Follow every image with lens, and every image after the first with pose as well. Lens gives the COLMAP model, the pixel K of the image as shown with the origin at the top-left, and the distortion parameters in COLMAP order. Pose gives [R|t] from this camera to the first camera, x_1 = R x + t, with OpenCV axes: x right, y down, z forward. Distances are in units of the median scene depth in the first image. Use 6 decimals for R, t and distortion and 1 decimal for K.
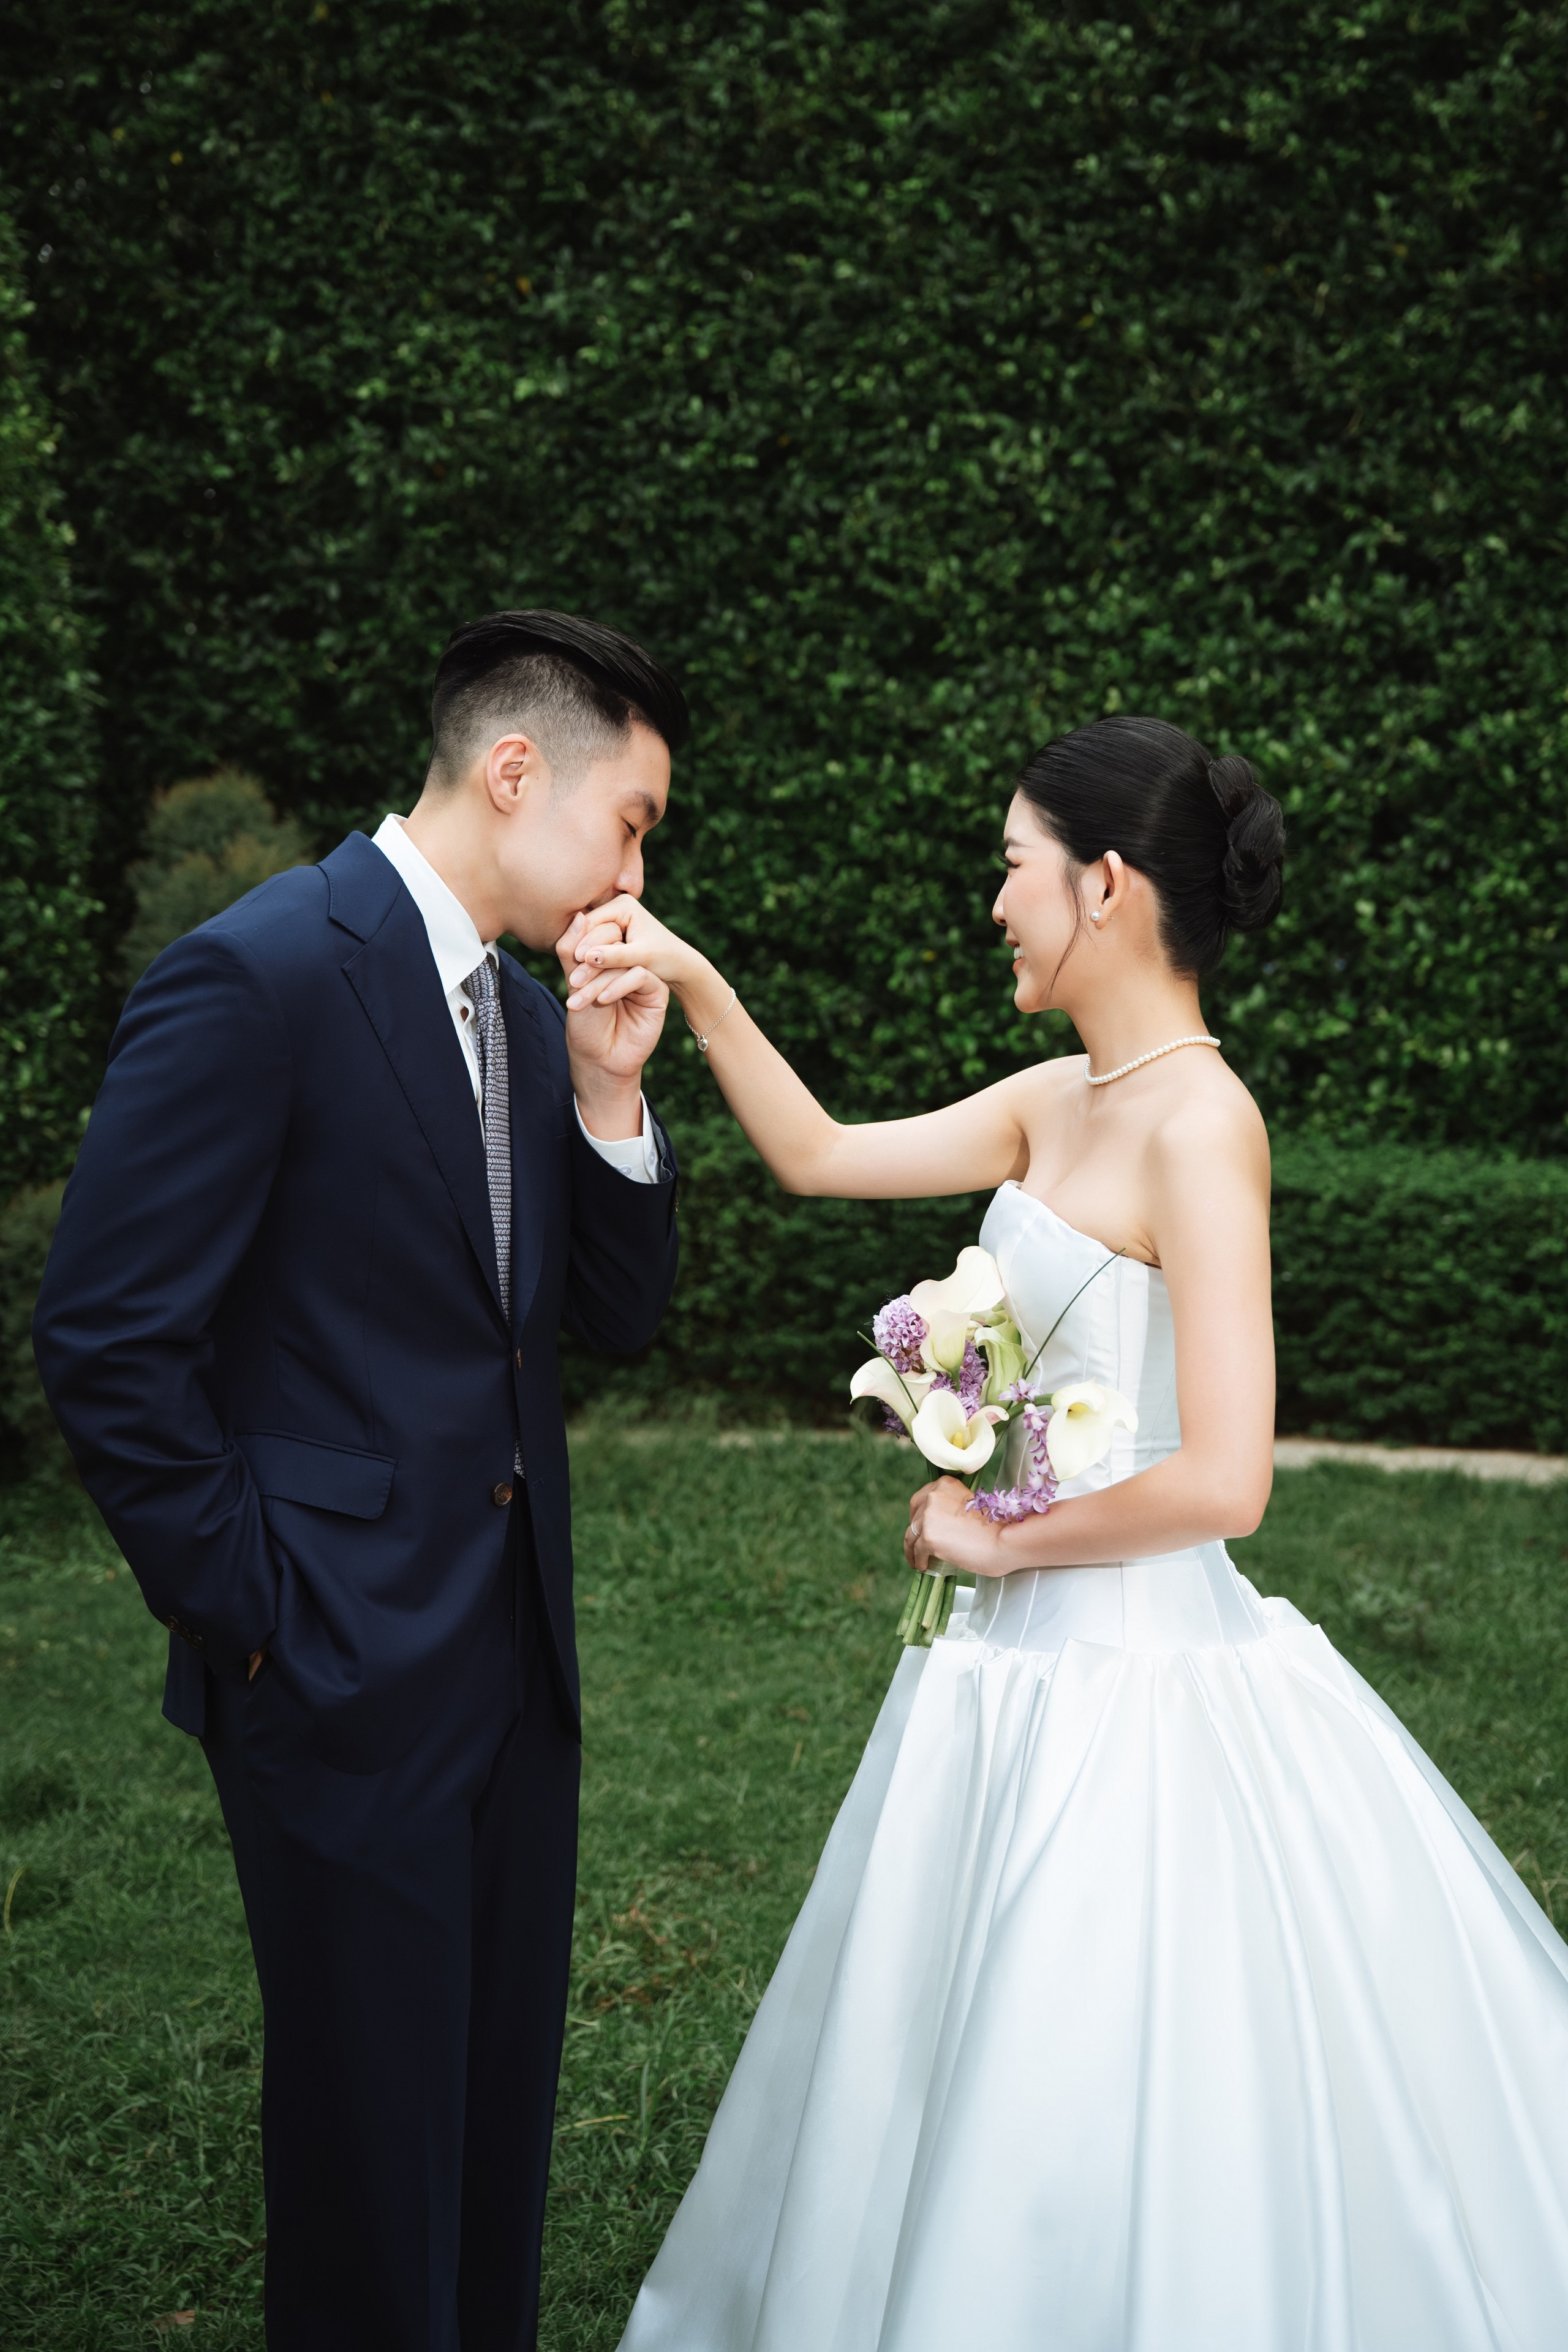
lens RADIAL K [[3088.8, 0, 842.5], [0, 3088.8, 1081.6], [0, 0, 1]] dist [0.122778, 0.000000]
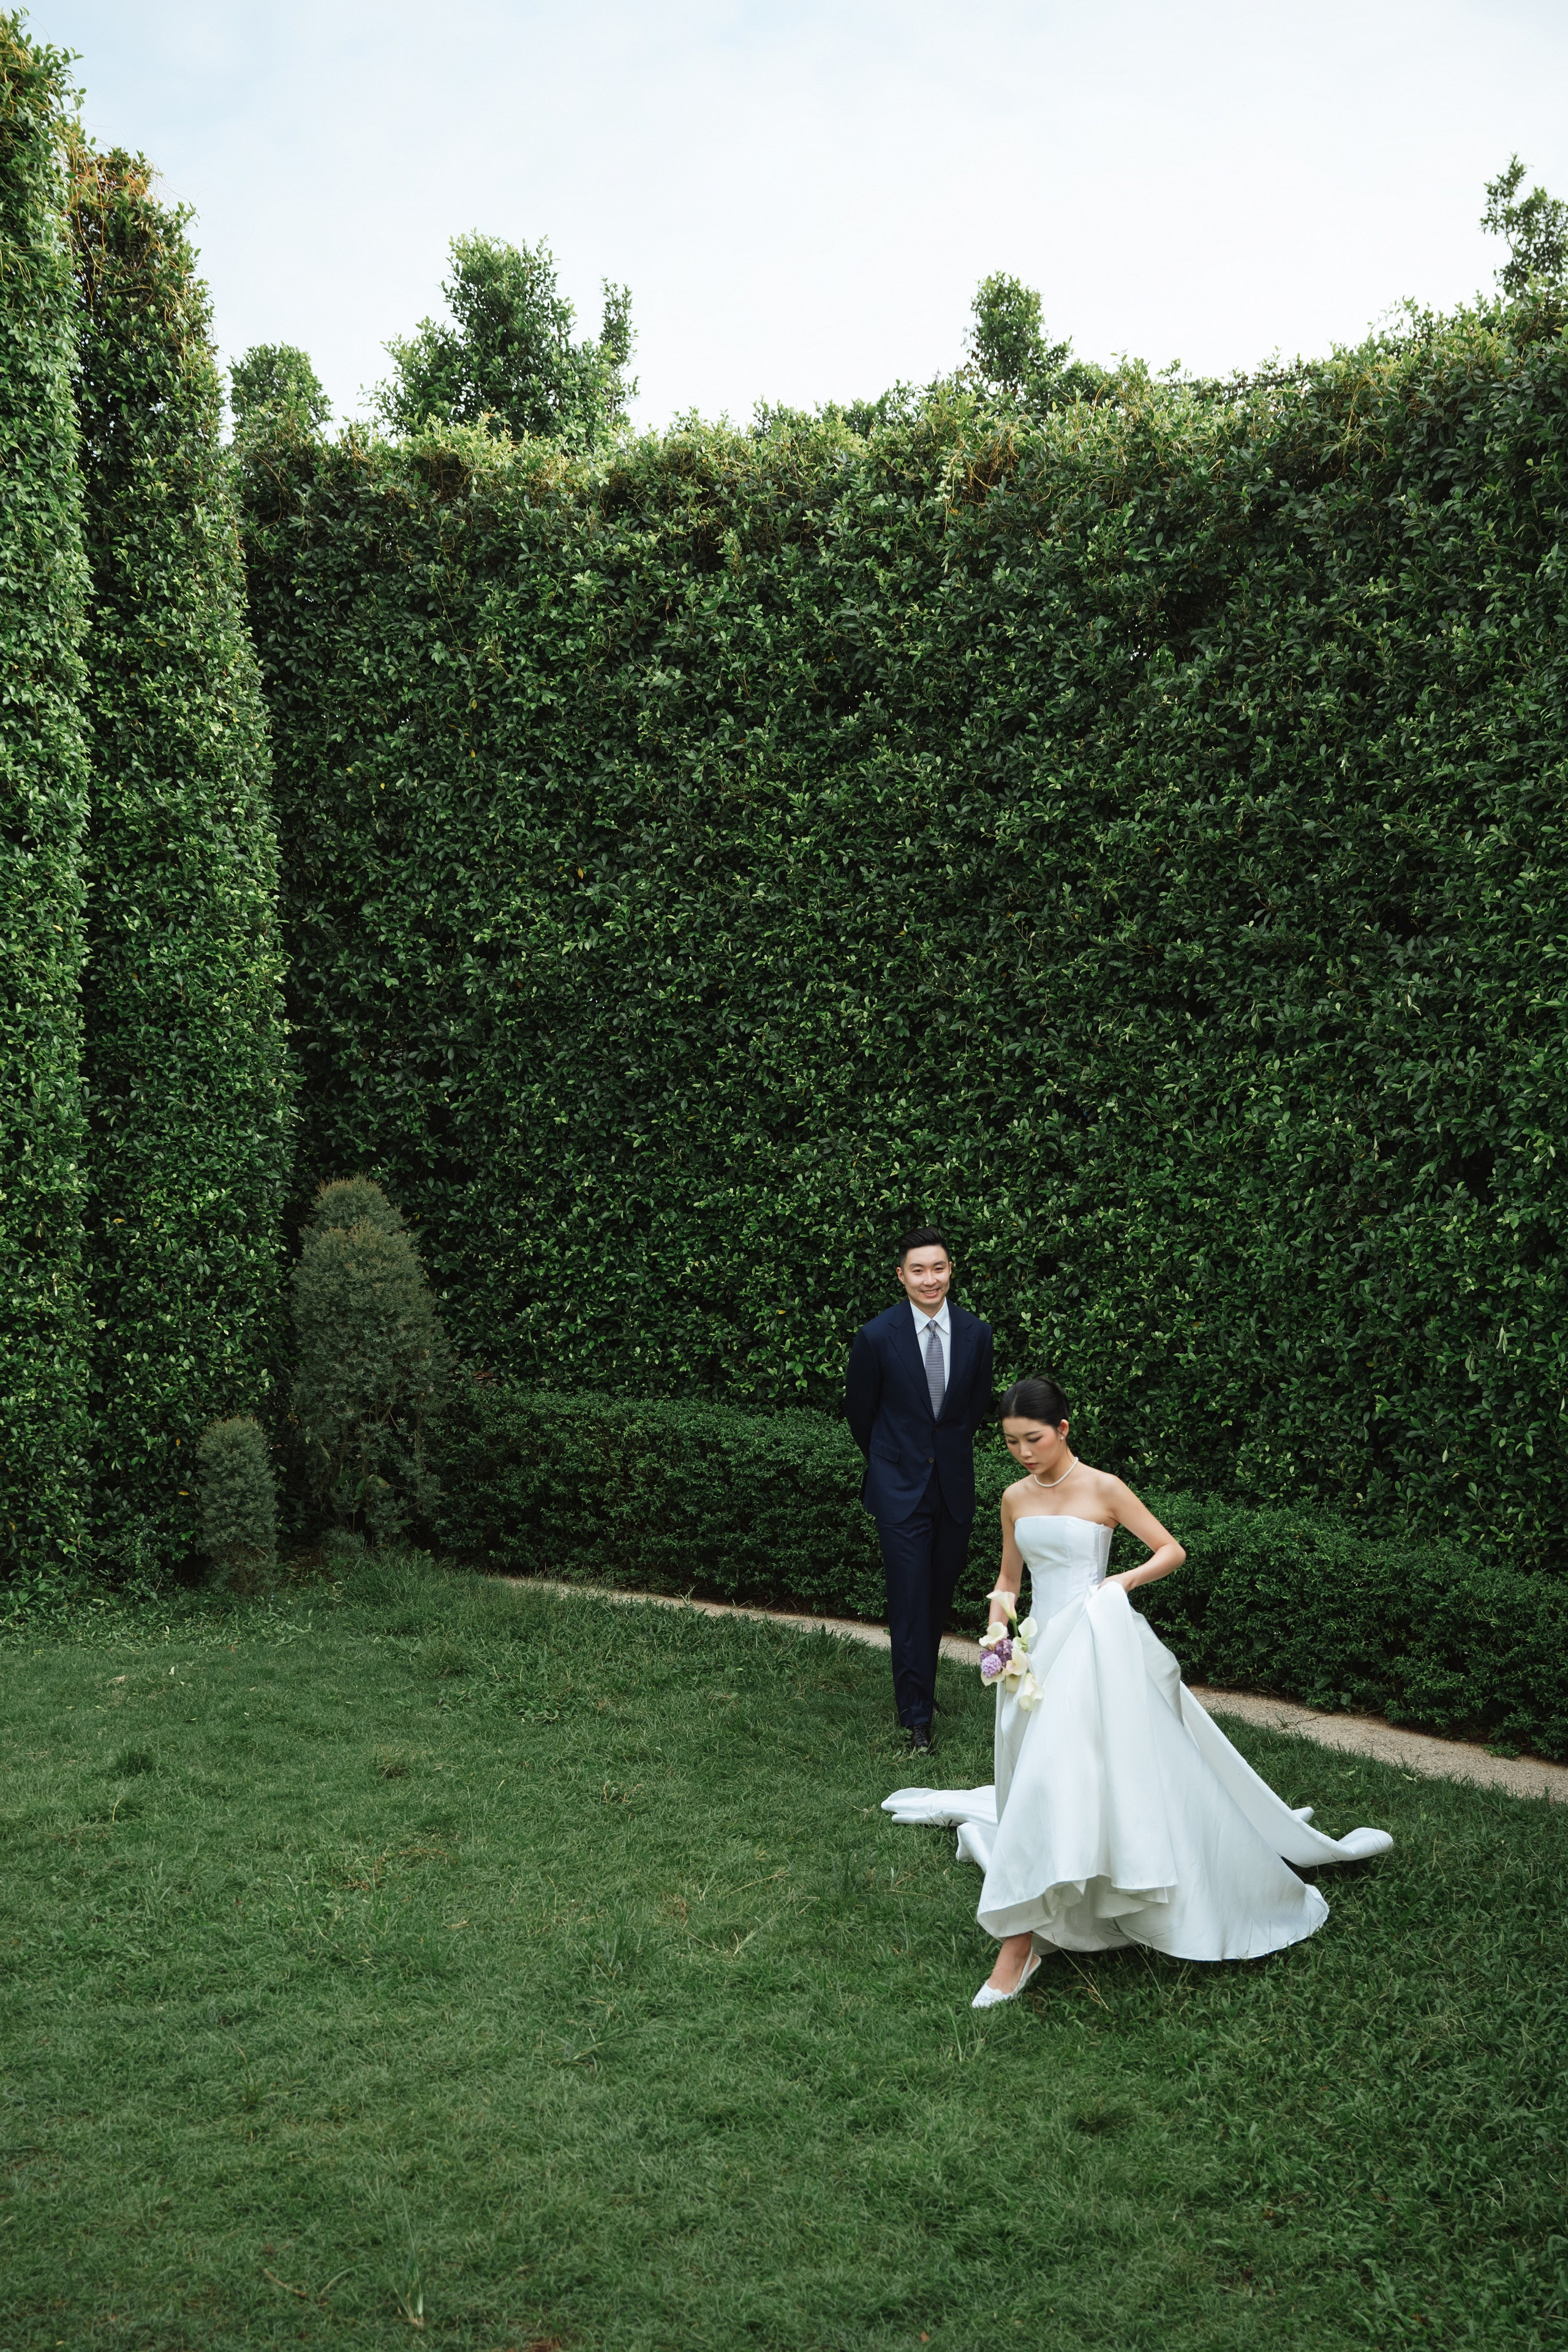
lens RADIAL K [[2802.8, 0, 739.8], [0, 2802.8, 1249.1], [0, 0, 1]] dist [0.060873, 0.000000]
pose [[0.983705, 0.083226, -0.159367, 0.237809], [-0.079704, 0.996415, 0.028378, -0.113566], [0.161157, -0.015213, 0.986811, -0.447759]]
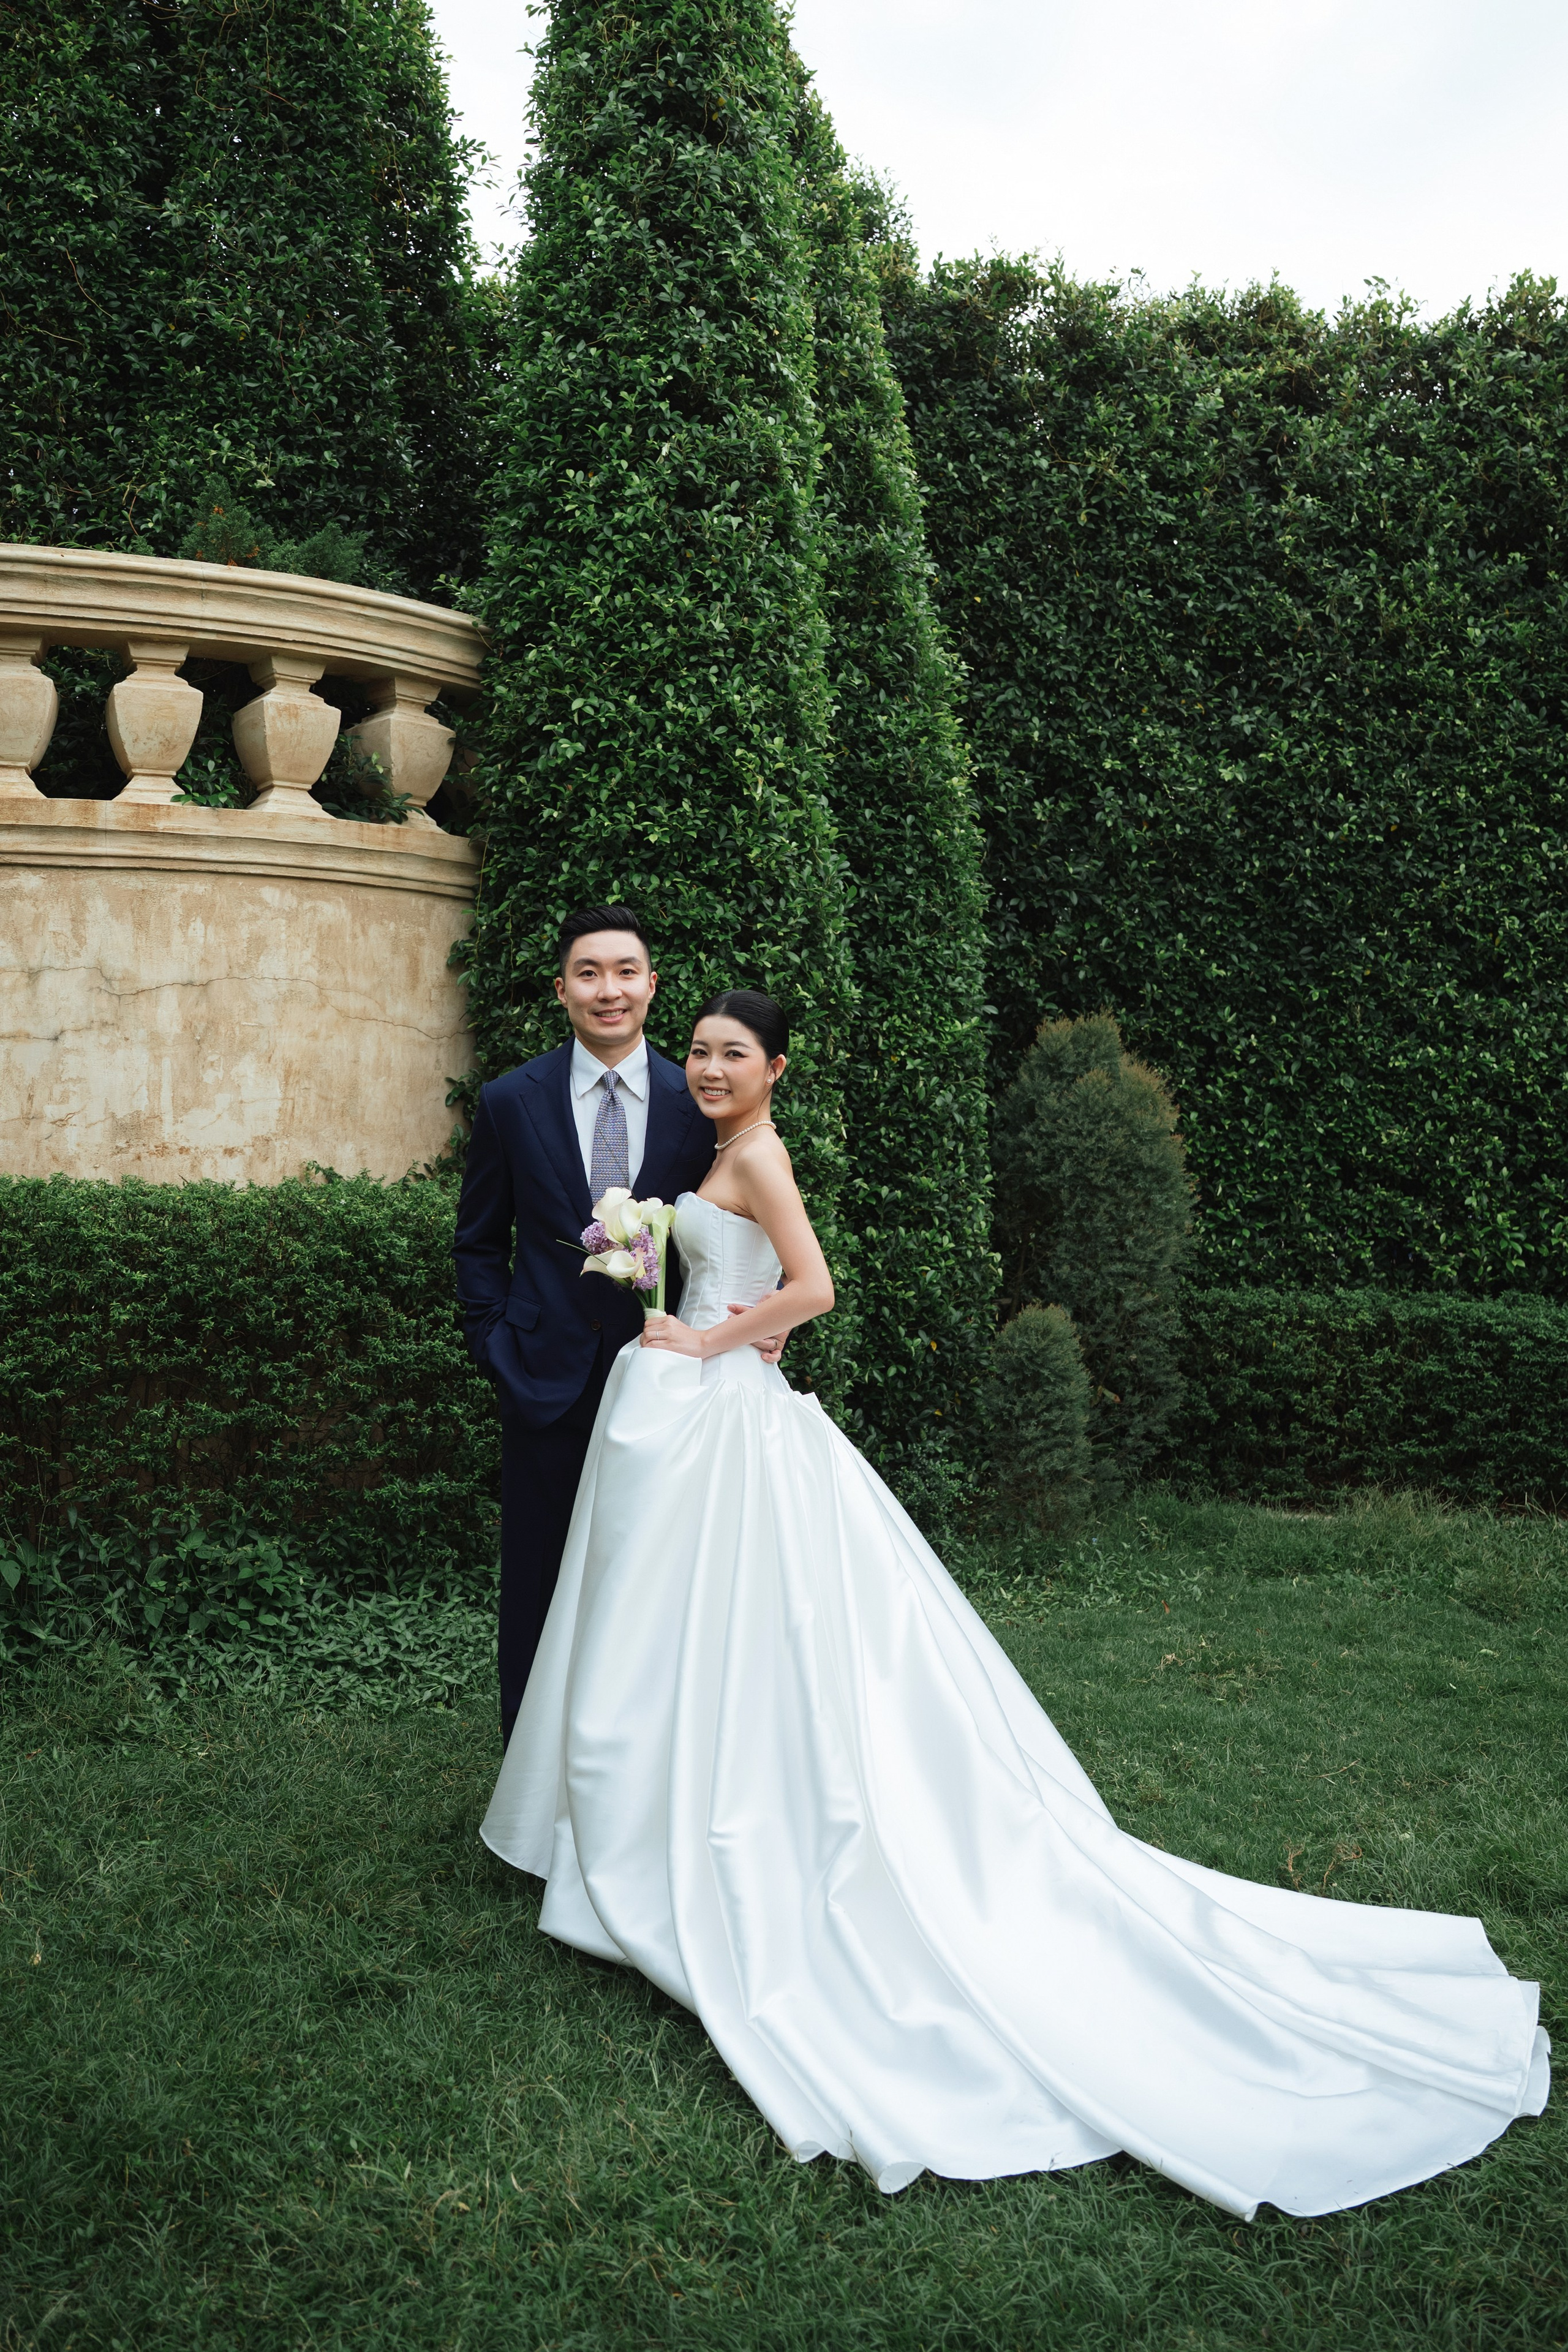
lens RADIAL K [[1959.1, 0, 787.5], [0, 1959.1, 1085.8], [0, 0, 1]] dist [-0.120613, 0.031701]
pose [[0.982710, 0.080532, 0.166718, -0.447471], [-0.060531, 0.990712, -0.121758, 0.042754], [-0.174975, 0.109561, 0.978458, 0.174023]]
